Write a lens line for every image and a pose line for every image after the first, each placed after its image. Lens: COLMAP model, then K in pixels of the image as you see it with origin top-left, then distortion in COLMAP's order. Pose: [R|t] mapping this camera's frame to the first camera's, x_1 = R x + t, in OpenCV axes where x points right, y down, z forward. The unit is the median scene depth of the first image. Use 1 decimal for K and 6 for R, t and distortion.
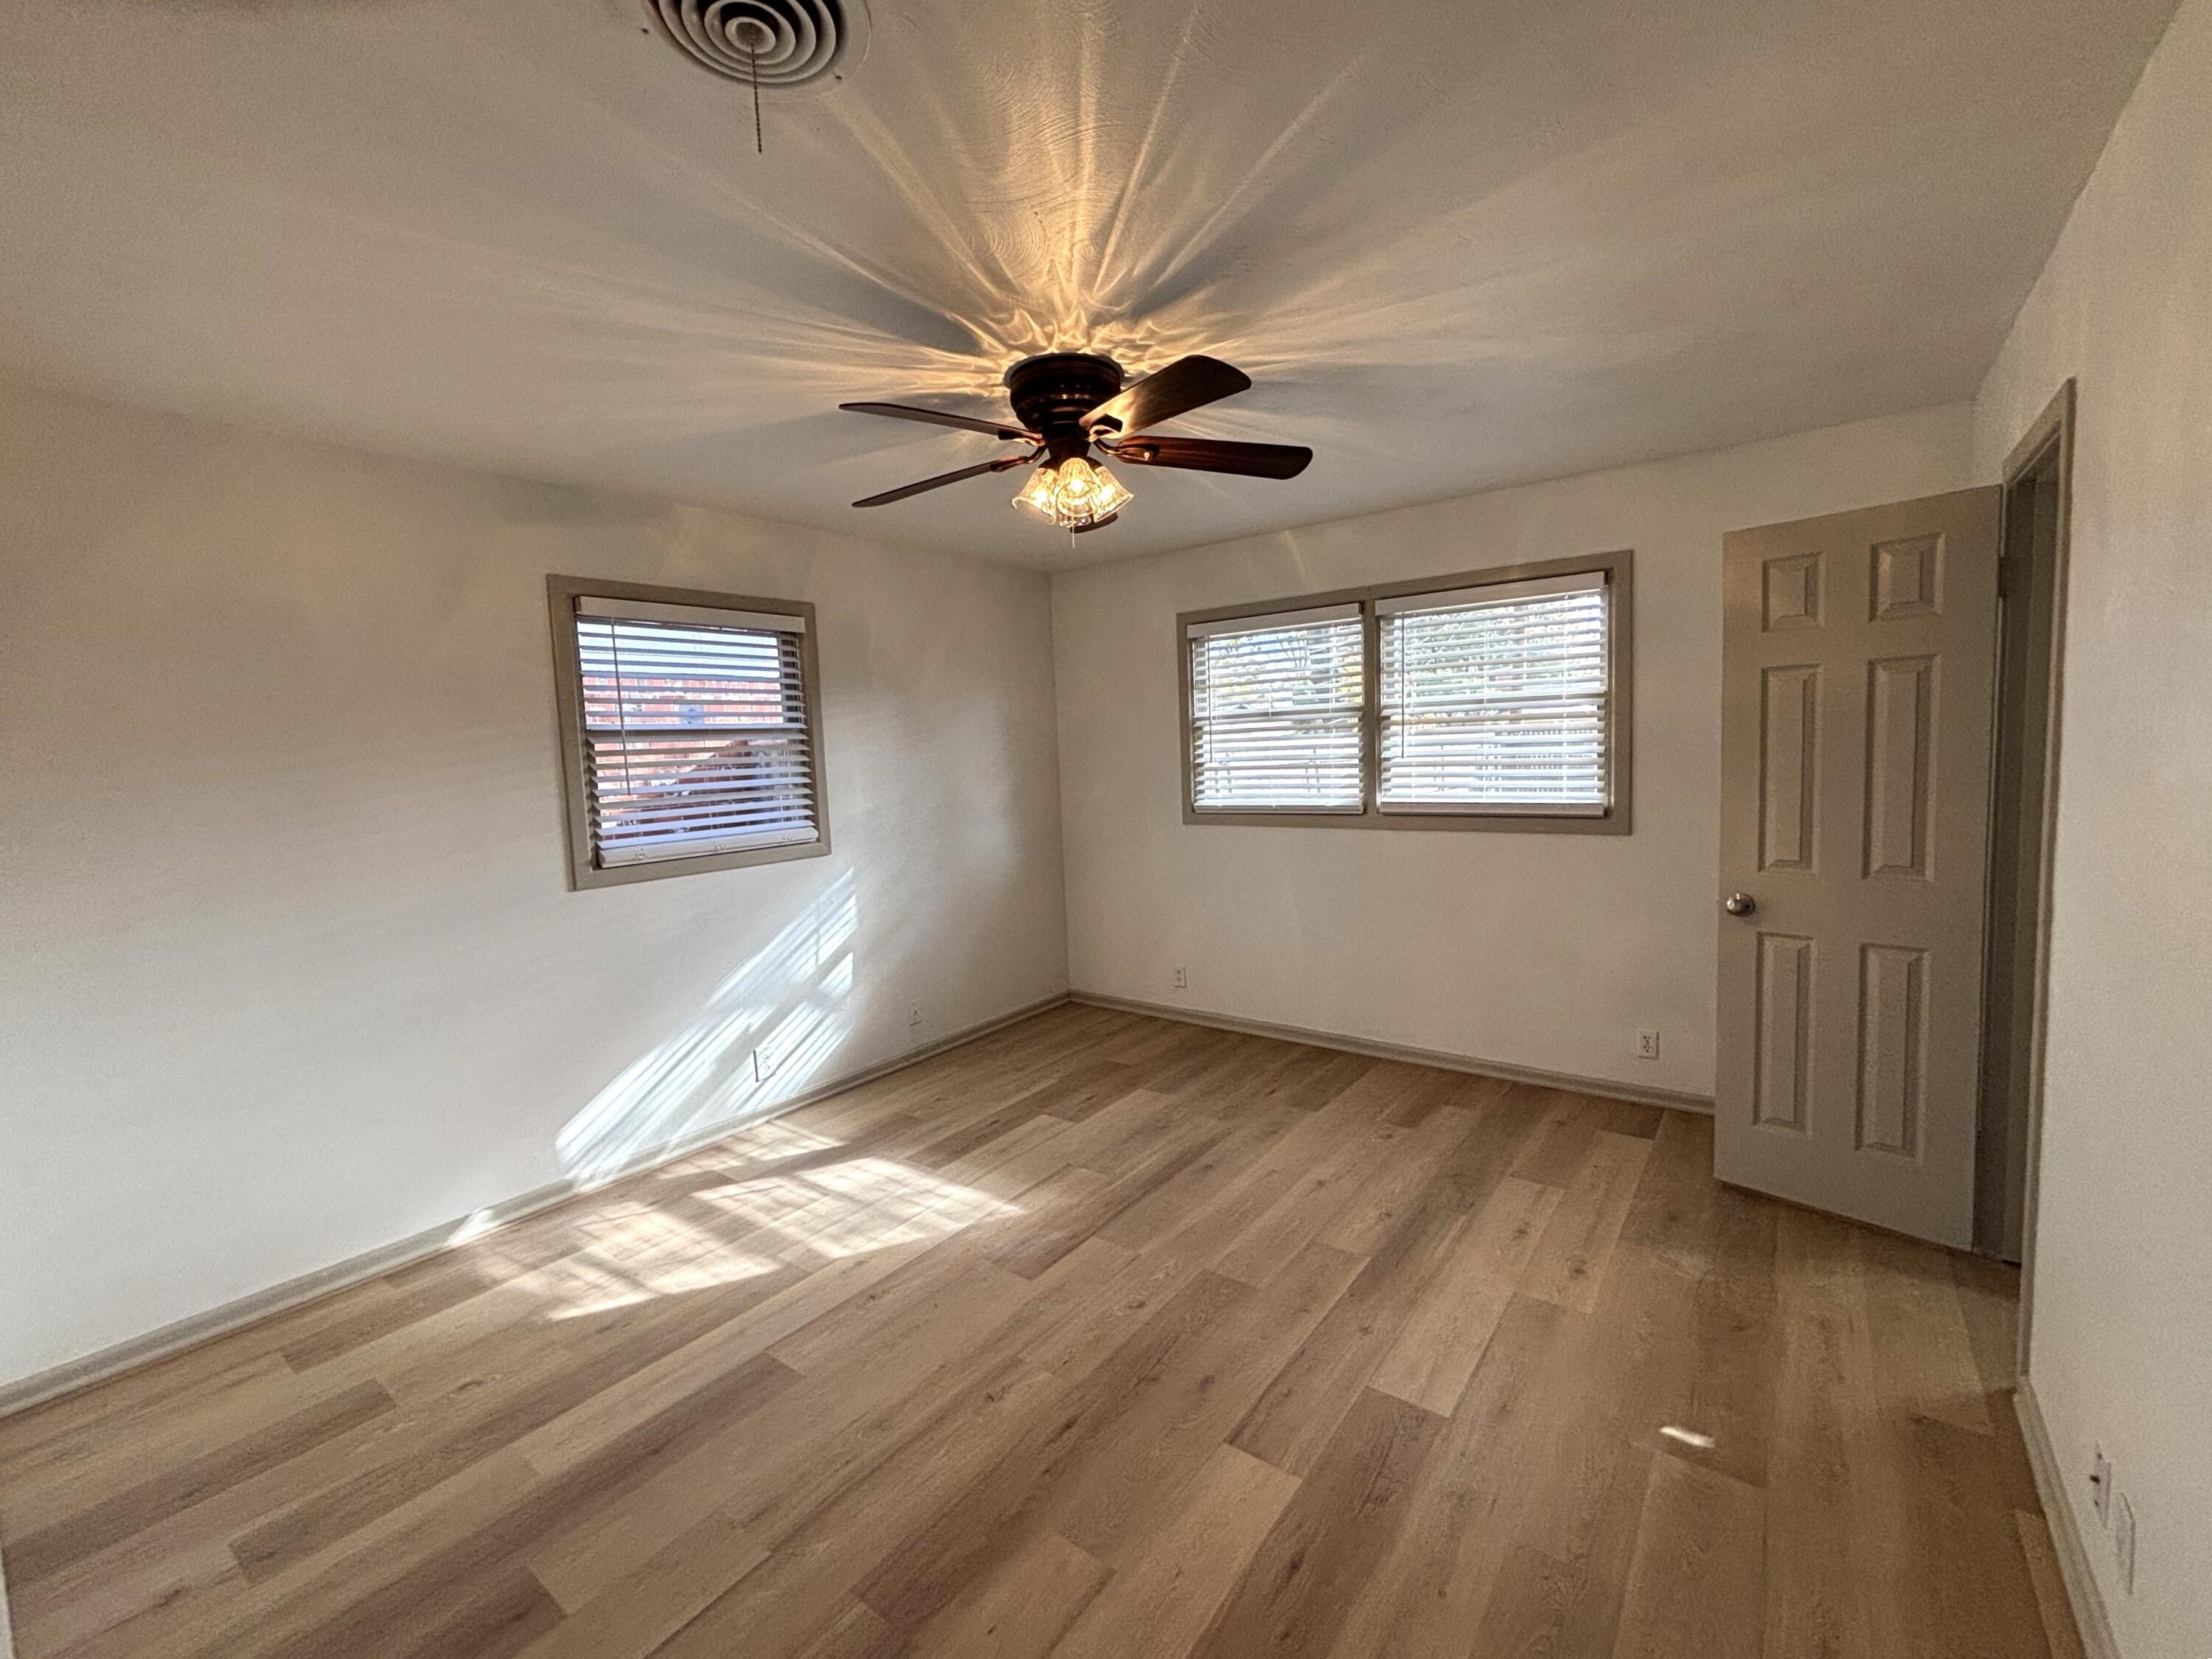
lens RADIAL K [[930.7, 0, 1108.9], [0, 930.7, 831.2], [0, 0, 1]] dist [-0.001921, -0.000940]
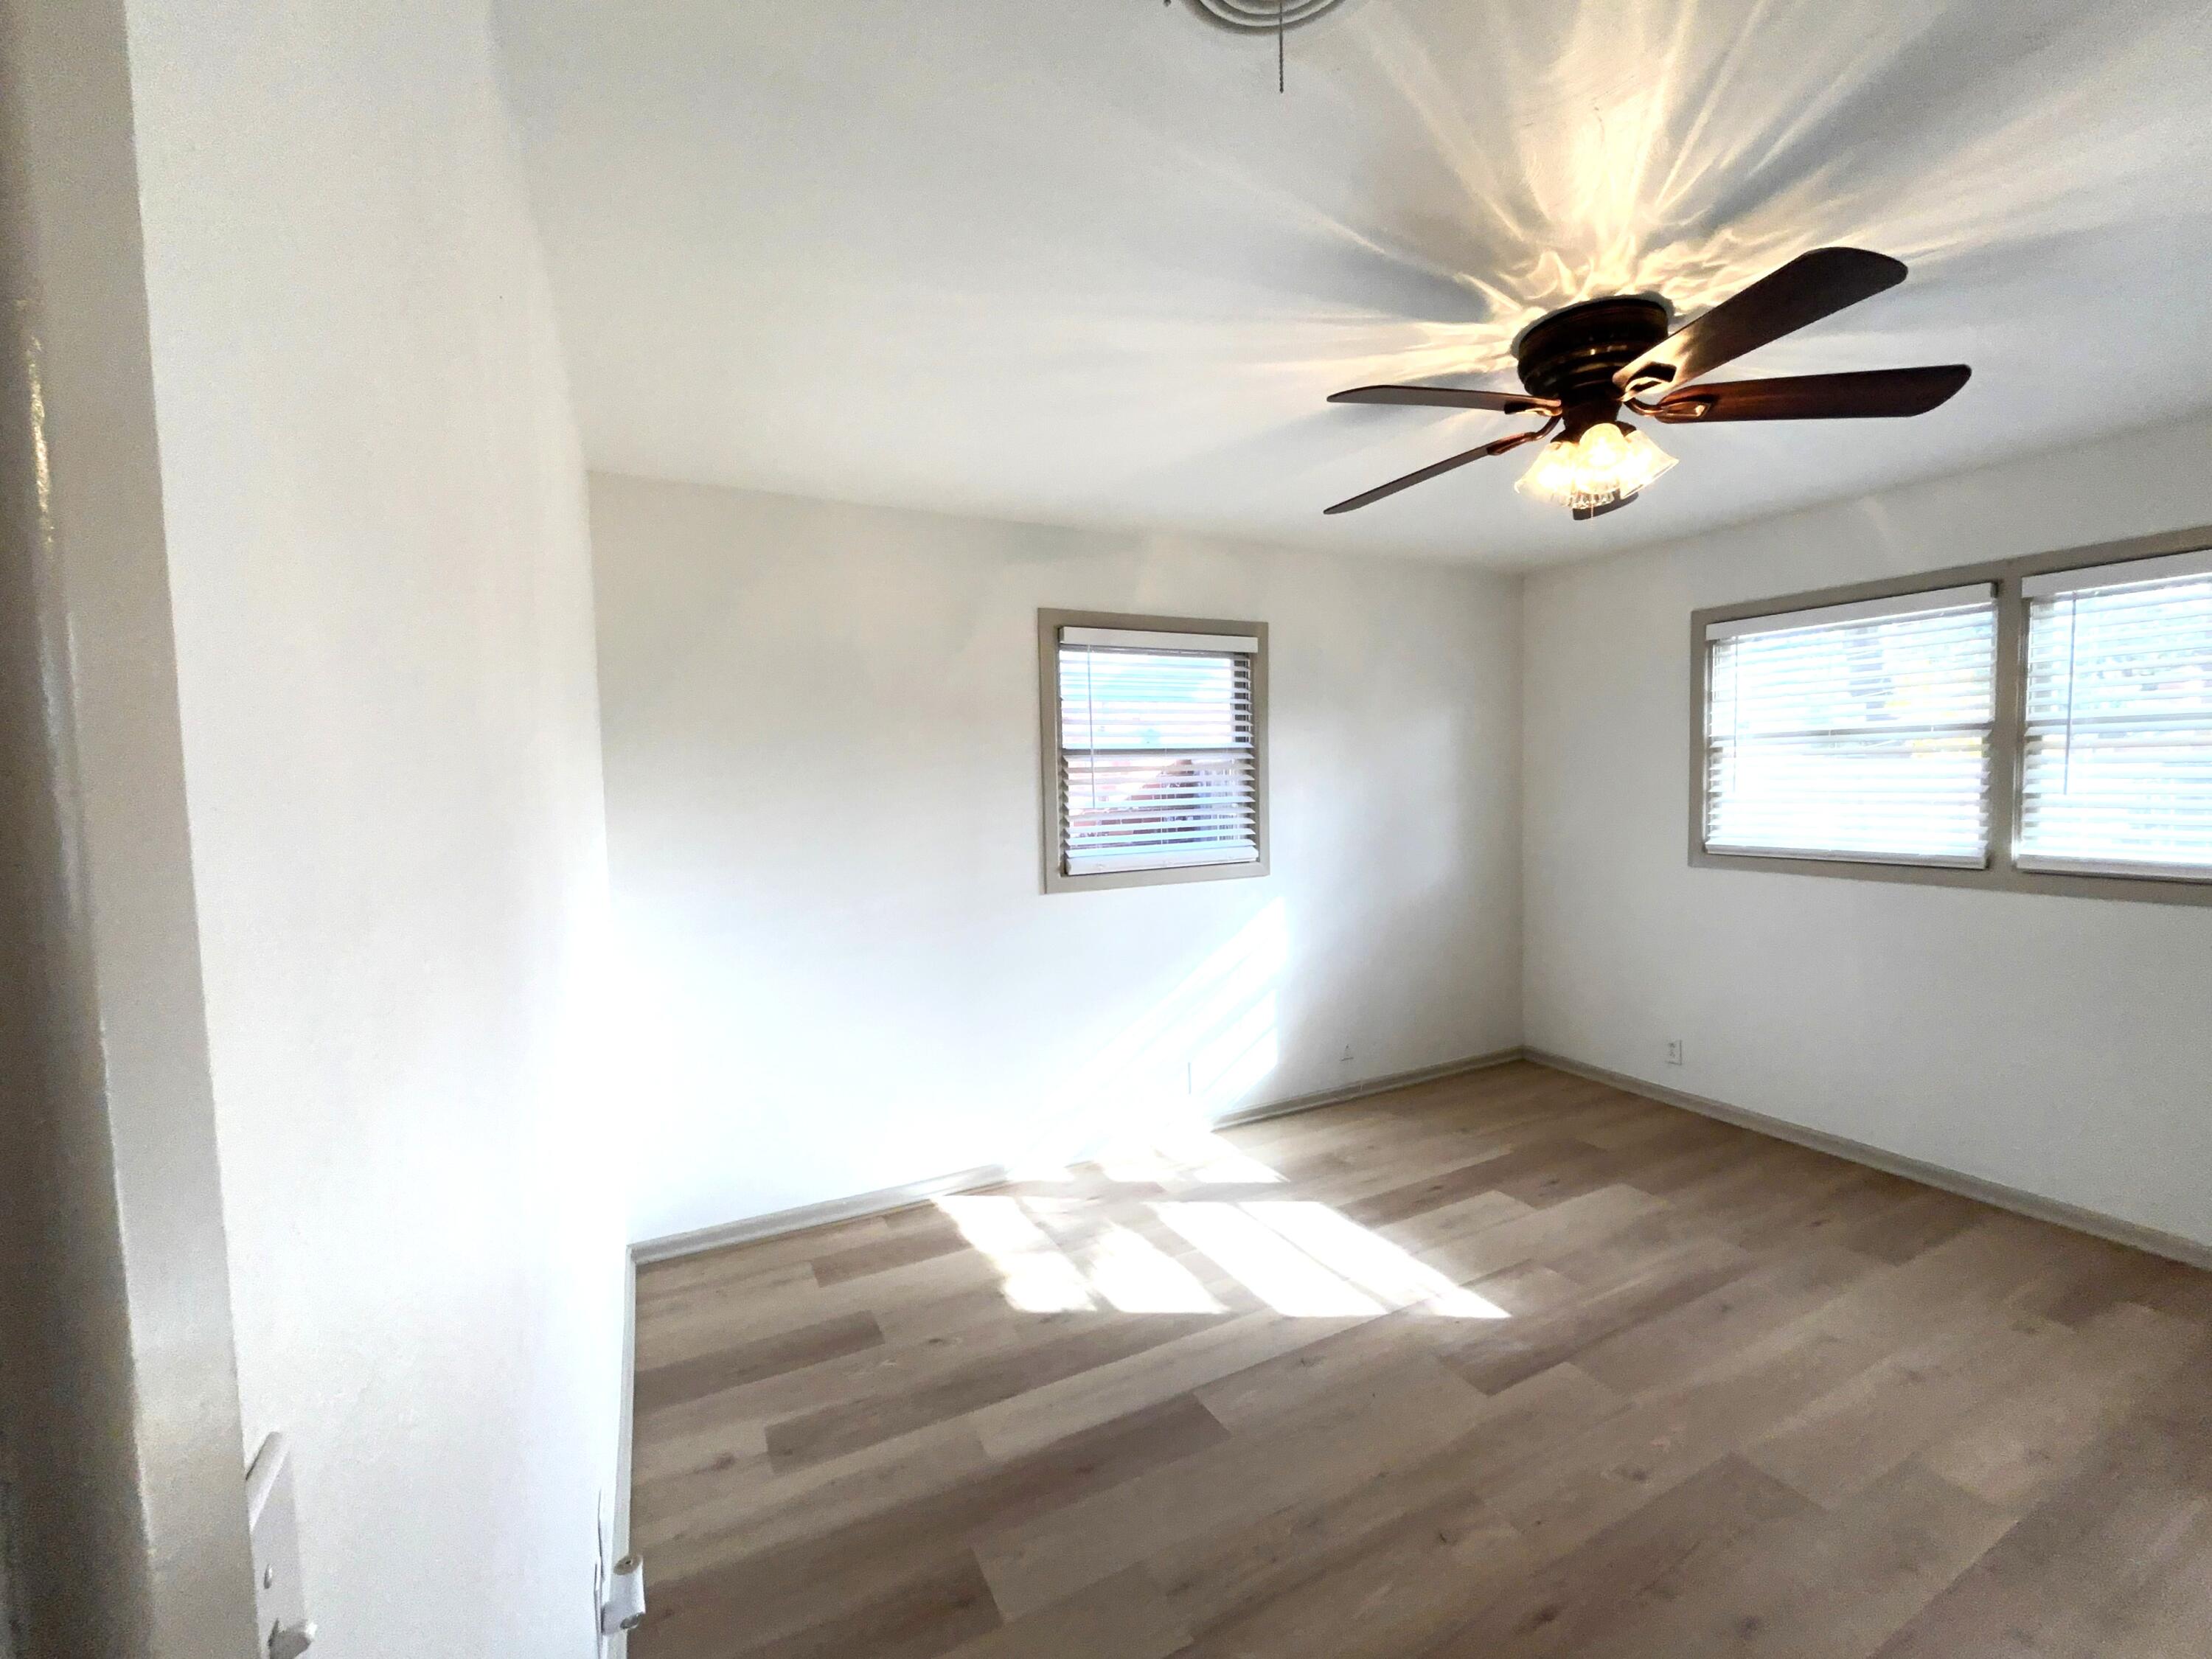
lens RADIAL K [[889.9, 0, 1103.4], [0, 889.9, 826.2], [0, 0, 1]] dist [0.002491, -0.000293]
pose [[0.899086, 0.044353, -0.435519, -0.062140], [-0.054615, 0.998446, -0.011066, -0.008882], [0.434351, 0.033735, 0.900112, 0.088343]]
